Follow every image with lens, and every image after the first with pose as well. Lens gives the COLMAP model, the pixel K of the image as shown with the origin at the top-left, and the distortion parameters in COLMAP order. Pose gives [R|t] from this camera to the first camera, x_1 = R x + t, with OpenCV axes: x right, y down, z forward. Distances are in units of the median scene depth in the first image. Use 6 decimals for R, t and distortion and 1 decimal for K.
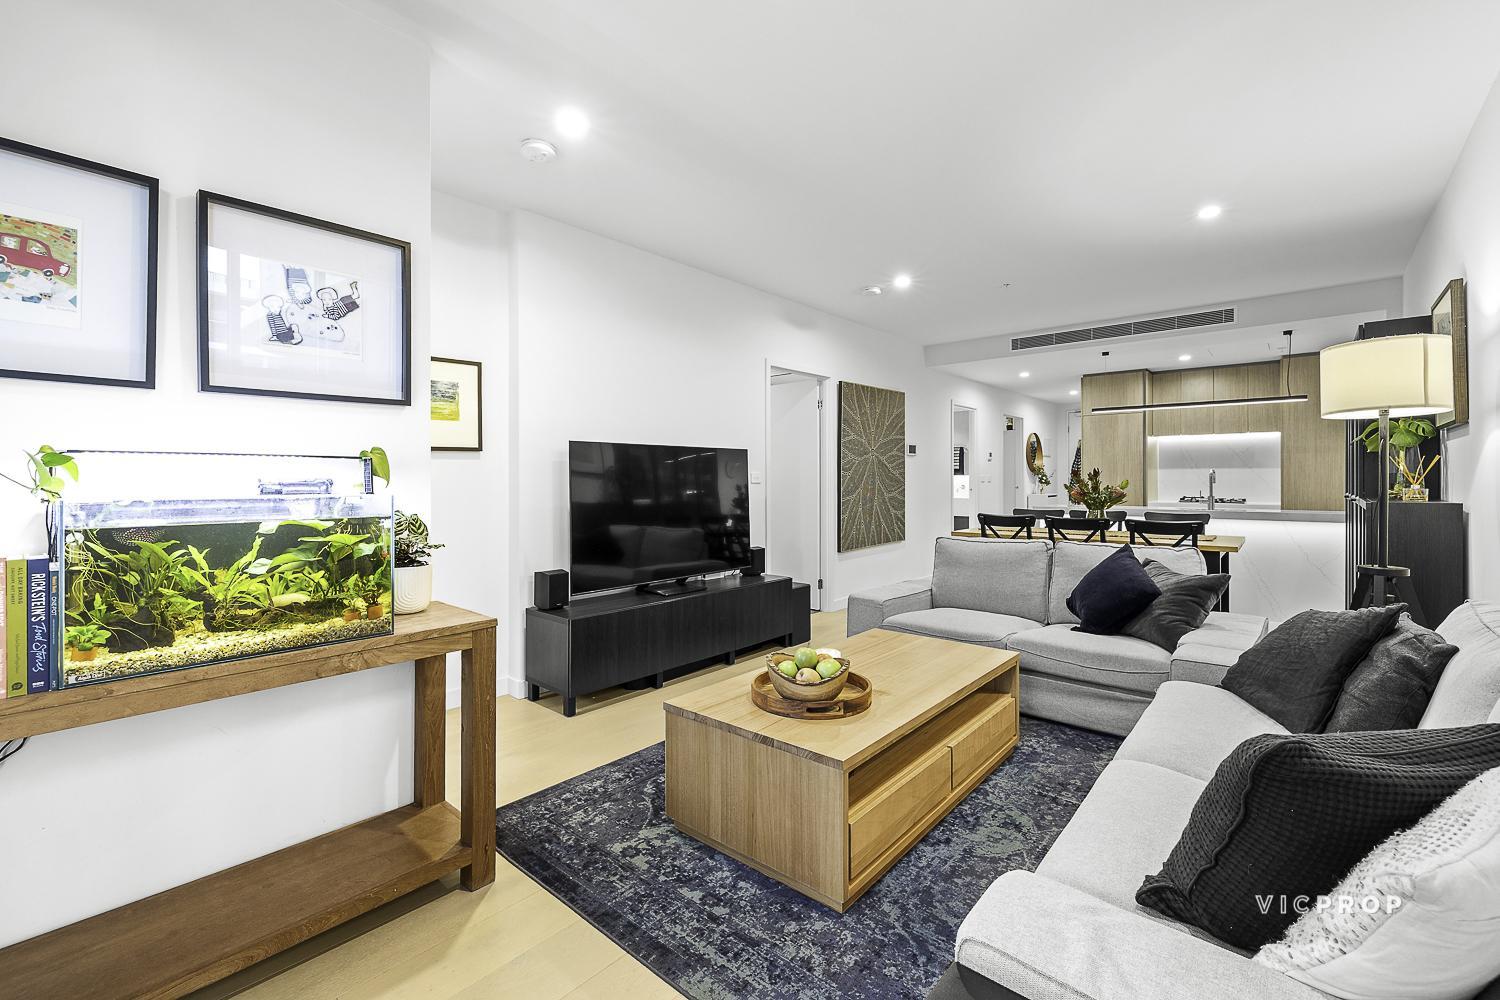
lens RADIAL K [[642.8, 0, 741.6], [0, 642.8, 481.1], [0, 0, 1]] dist [-0.002661, 0.000035]
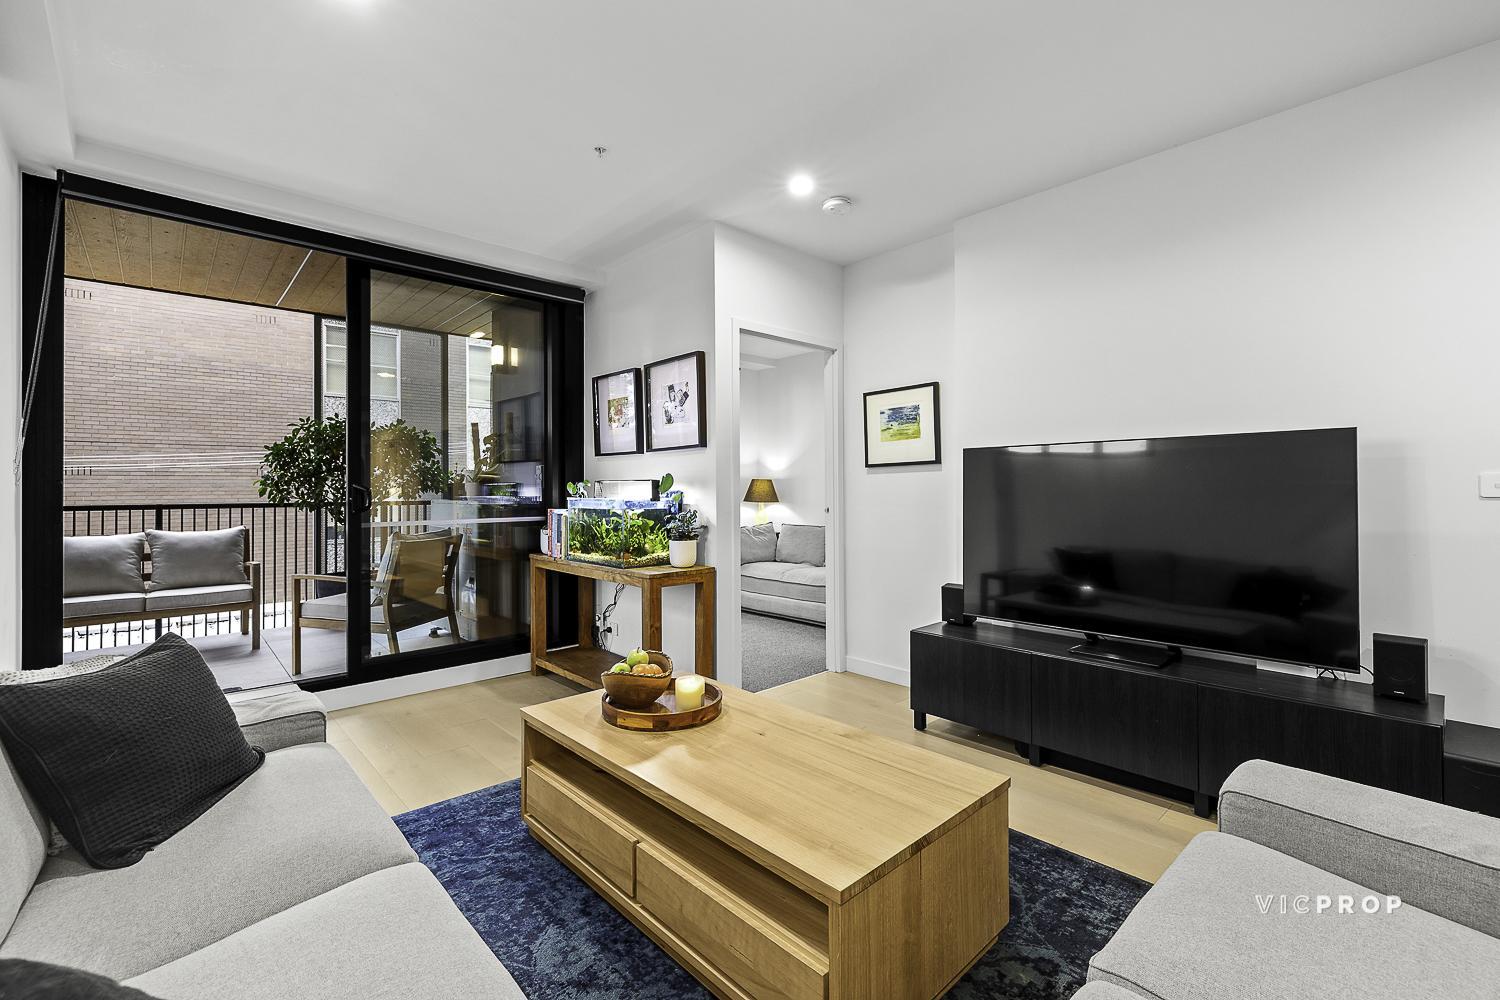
lens RADIAL K [[642.8, 0, 750.1], [0, 642.8, 487.7], [0, 0, 1]] dist [-0.002661, 0.000035]
pose [[-0.090737, -0.000217, -0.995875, 1.152972], [0.001526, 0.999999, -0.000357, -0.009983], [0.995874, -0.001553, -0.090737, 1.291058]]
